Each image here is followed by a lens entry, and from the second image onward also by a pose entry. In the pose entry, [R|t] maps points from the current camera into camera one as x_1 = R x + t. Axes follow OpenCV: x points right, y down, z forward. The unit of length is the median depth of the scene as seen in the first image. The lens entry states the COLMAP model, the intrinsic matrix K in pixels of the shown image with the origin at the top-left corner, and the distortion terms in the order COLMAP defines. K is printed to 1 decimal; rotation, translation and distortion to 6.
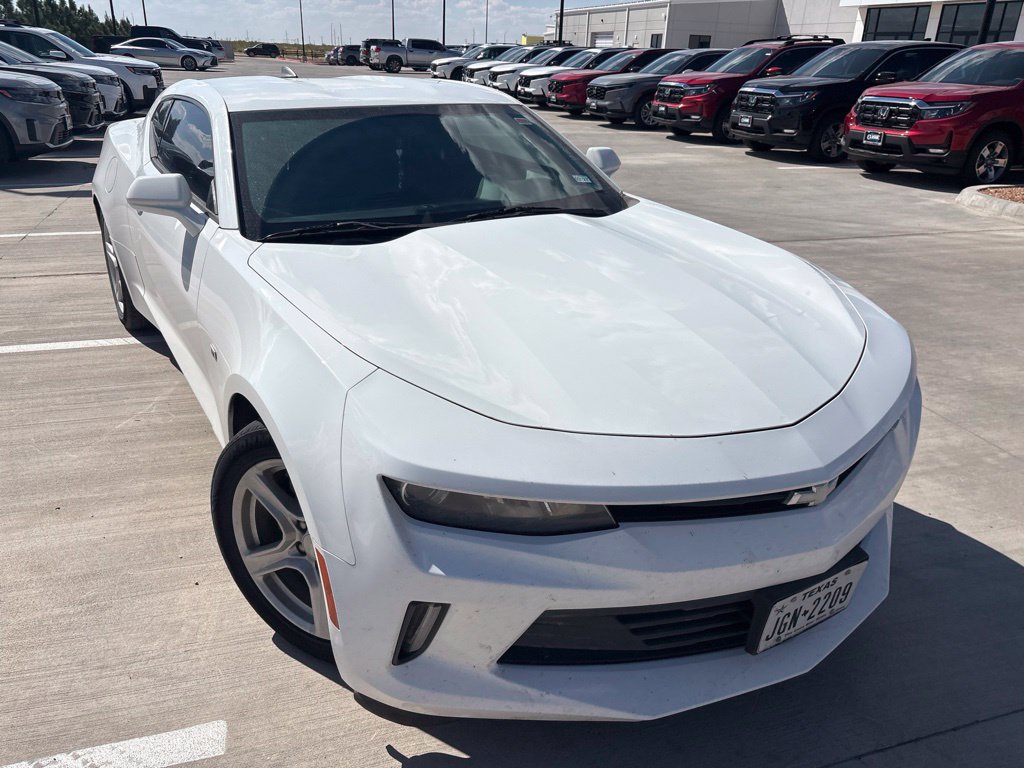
lens RADIAL K [[777.7, 0, 512.0], [0, 777.7, 384.0], [0, 0, 1]] dist [0.045490, -0.046445]
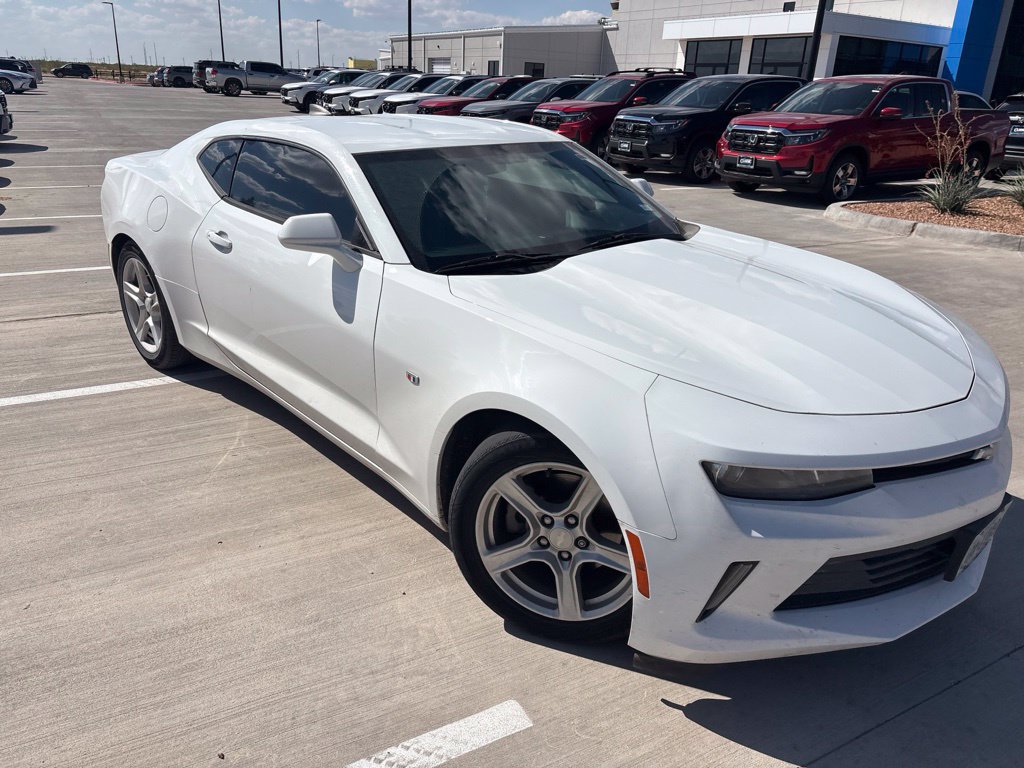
lens RADIAL K [[777.7, 0, 512.0], [0, 777.7, 384.0], [0, 0, 1]] dist [0.045490, -0.046445]
pose [[0.978090, -0.067538, 0.196923, -0.239787], [0.072516, 0.997202, -0.018170, -0.000755], [-0.195145, 0.032052, 0.980250, -0.047997]]
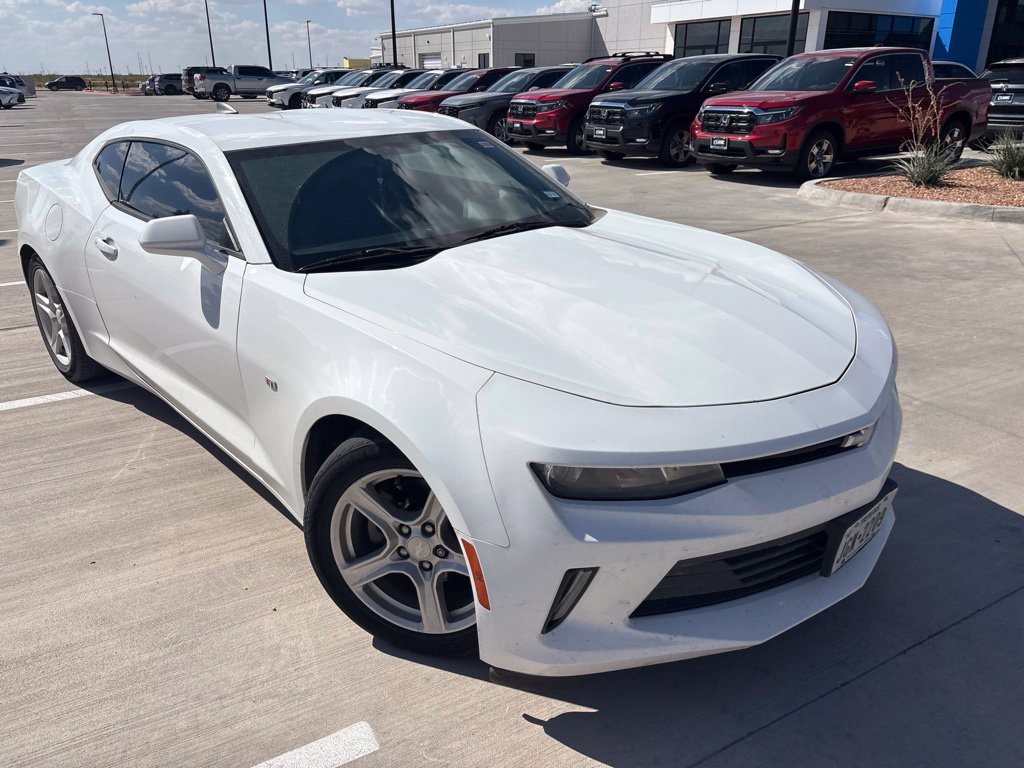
lens RADIAL K [[777.7, 0, 512.0], [0, 777.7, 384.0], [0, 0, 1]] dist [0.045490, -0.046445]
pose [[0.977137, -0.109779, 0.182075, -0.134987], [0.113677, 0.993456, -0.011081, 0.004386], [-0.179667, 0.031526, 0.983222, -0.038782]]
